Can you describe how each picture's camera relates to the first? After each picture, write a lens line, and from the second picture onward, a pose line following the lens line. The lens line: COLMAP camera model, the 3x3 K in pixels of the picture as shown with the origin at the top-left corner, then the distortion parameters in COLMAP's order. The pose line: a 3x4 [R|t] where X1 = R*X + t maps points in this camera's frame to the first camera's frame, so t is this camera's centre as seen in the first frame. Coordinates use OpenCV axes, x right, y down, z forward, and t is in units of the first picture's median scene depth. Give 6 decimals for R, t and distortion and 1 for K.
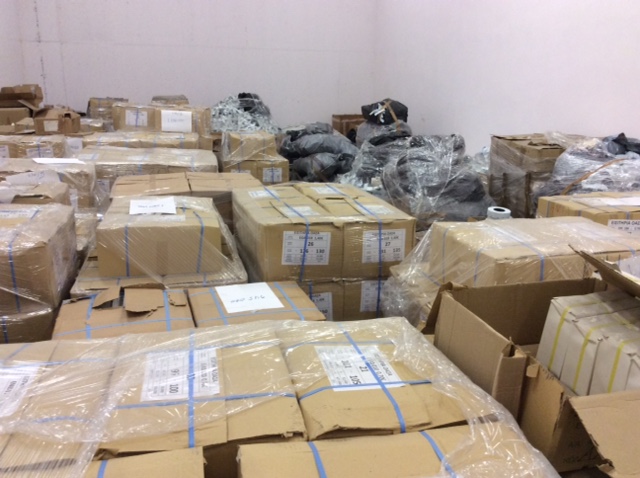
lens RADIAL K [[579.6, 0, 325.7], [0, 579.6, 242.5], [0, 0, 1]] dist [0.107888, -0.193950]
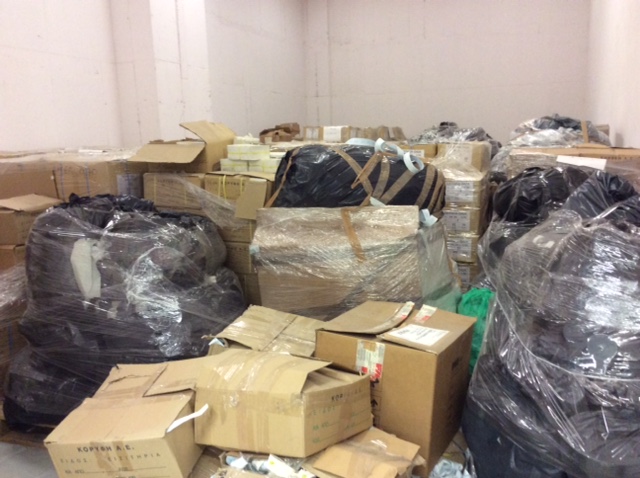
lens RADIAL K [[579.6, 0, 323.5], [0, 579.6, 241.1], [0, 0, 1]] dist [0.107888, -0.193950]
pose [[0.828228, 0.055985, -0.557587, 0.580269], [-0.108824, 0.992124, -0.062030, 0.164290], [0.549723, 0.112054, 0.827798, -0.231310]]
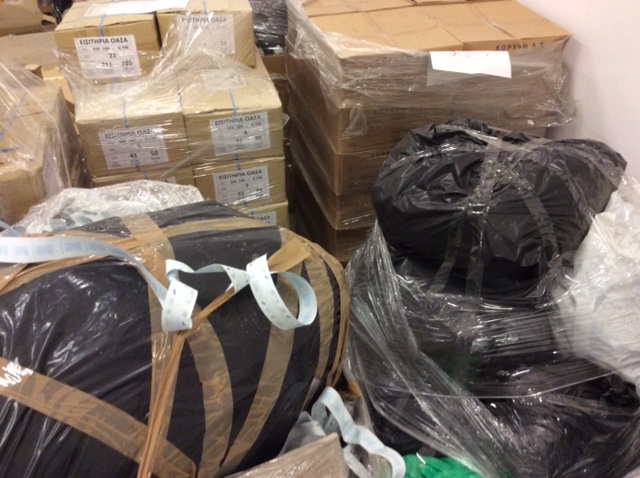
lens RADIAL K [[579.6, 0, 321.8], [0, 579.6, 249.9], [0, 0, 1]] dist [0.107888, -0.193950]
pose [[0.998271, -0.056254, -0.017059, 0.365468], [0.058656, 0.934067, 0.352248, -0.015020], [-0.003881, -0.352640, 0.935751, 0.090689]]
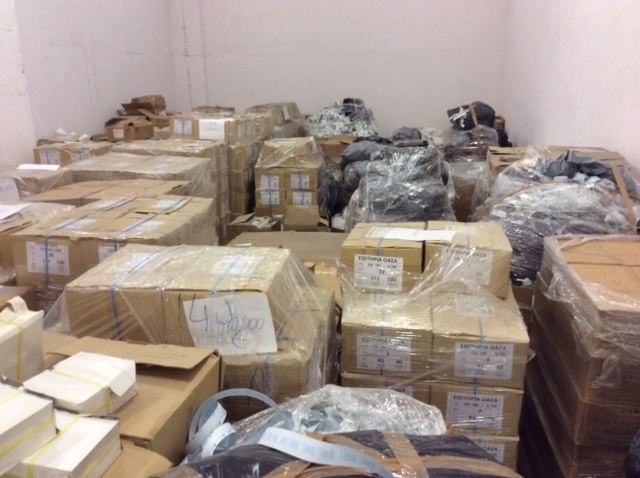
lens RADIAL K [[579.6, 0, 324.8], [0, 579.6, 243.3], [0, 0, 1]] dist [0.107888, -0.193950]
pose [[0.926993, 0.073438, -0.367819, 0.351828], [-0.071662, 0.997257, 0.018506, -0.031623], [0.368169, 0.009204, 0.929713, 0.068836]]
